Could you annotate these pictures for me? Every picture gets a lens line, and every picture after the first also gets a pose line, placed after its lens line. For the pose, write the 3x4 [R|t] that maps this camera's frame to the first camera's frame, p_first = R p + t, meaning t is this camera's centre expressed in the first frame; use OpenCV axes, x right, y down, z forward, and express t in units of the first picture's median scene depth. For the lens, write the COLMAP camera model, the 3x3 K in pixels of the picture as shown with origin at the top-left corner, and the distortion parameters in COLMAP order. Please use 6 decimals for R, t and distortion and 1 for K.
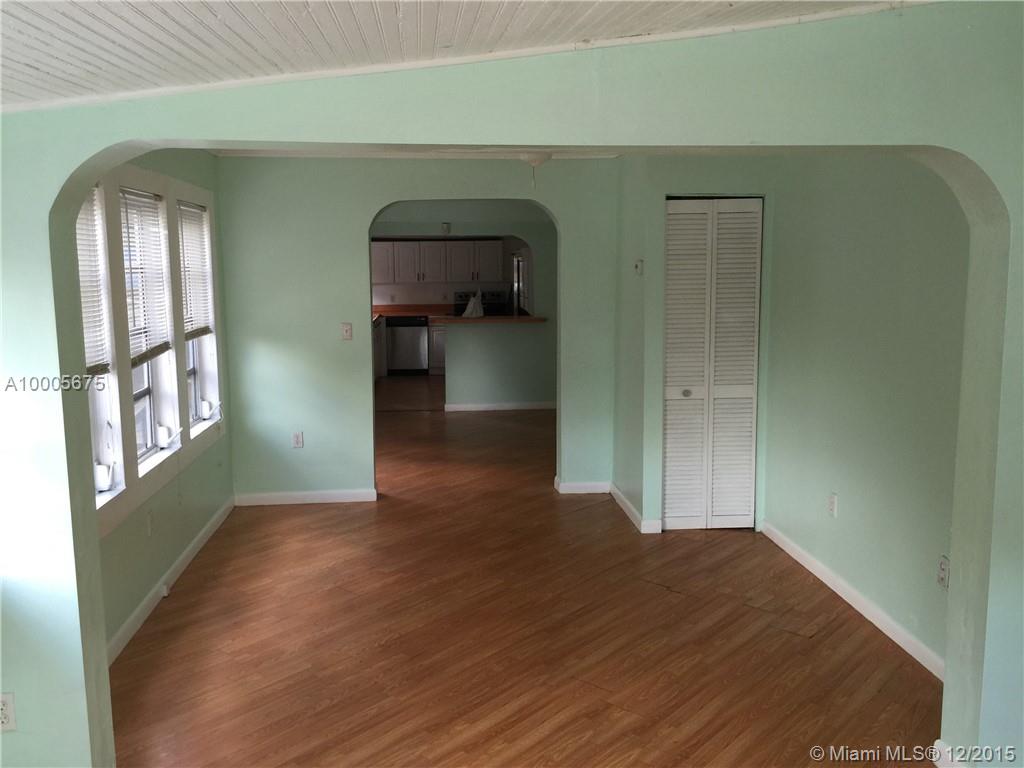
lens RADIAL K [[875.8, 0, 506.1], [0, 875.8, 362.7], [0, 0, 1]] dist [0.093149, -0.143672]
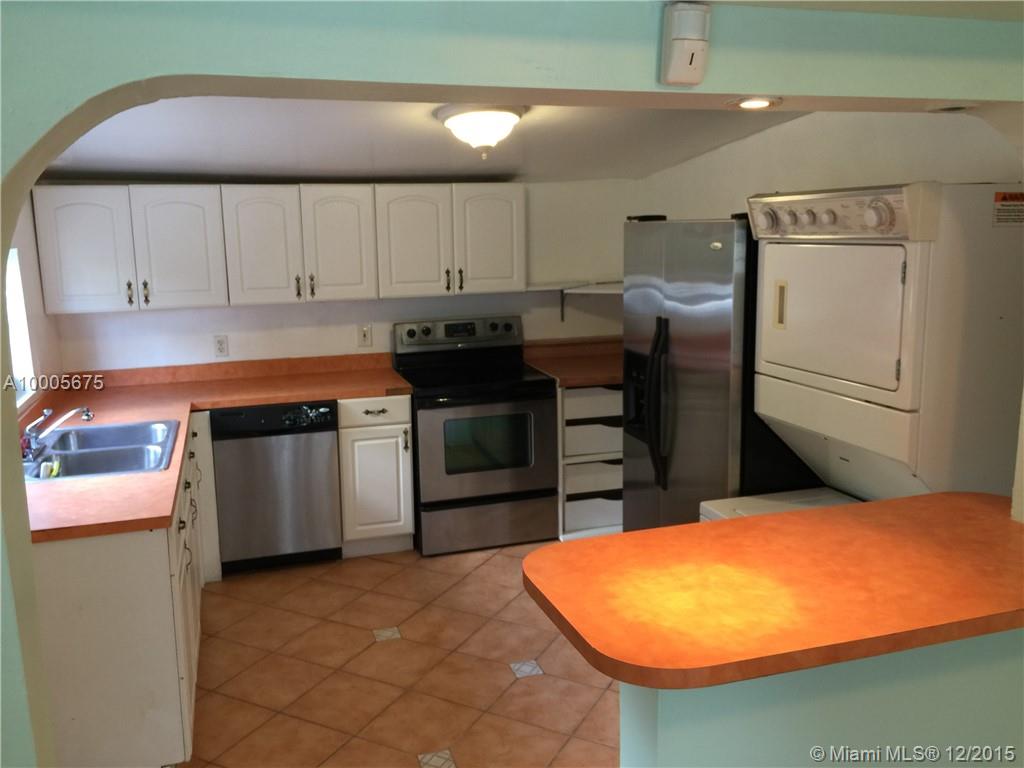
lens RADIAL K [[875.8, 0, 506.1], [0, 875.8, 362.7], [0, 0, 1]] dist [0.093149, -0.143672]
pose [[0.973003, -0.045187, 0.226327, -0.101144], [0.036551, 0.998440, 0.042205, -0.079942], [-0.227881, -0.032793, 0.973137, 0.638290]]
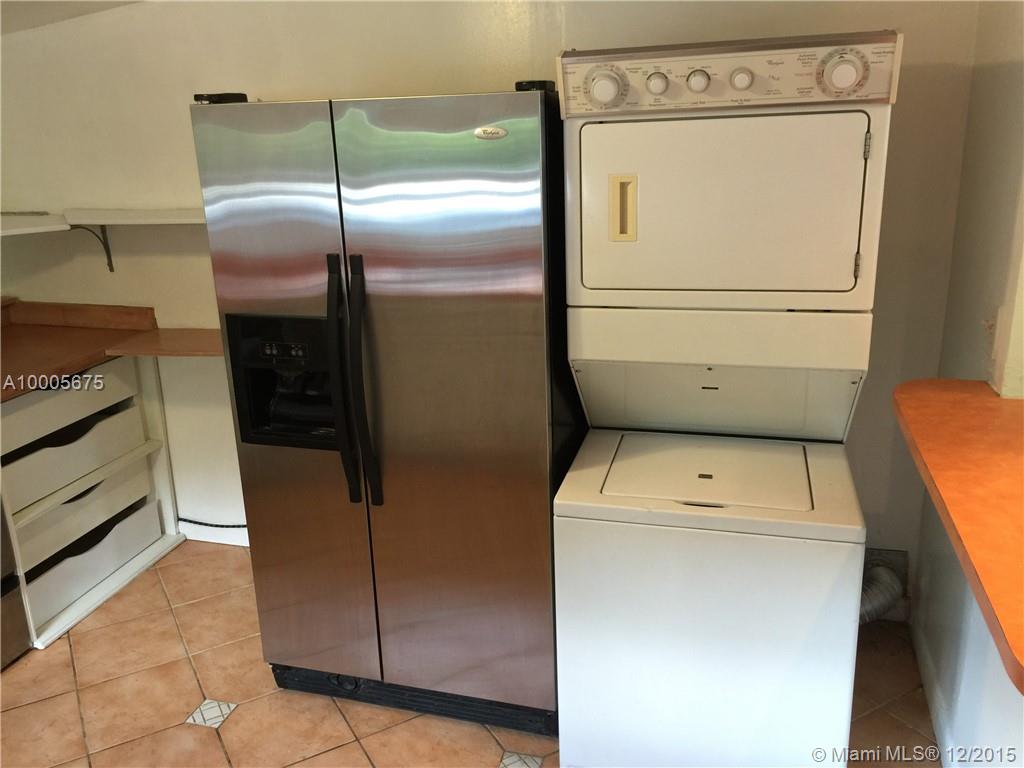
lens RADIAL K [[875.8, 0, 506.1], [0, 875.8, 362.7], [0, 0, 1]] dist [0.093149, -0.143672]
pose [[0.348262, -0.270231, 0.897602, -0.157785], [0.145417, 0.961529, 0.233056, -0.101128], [-0.926049, 0.049362, 0.374160, 0.849267]]
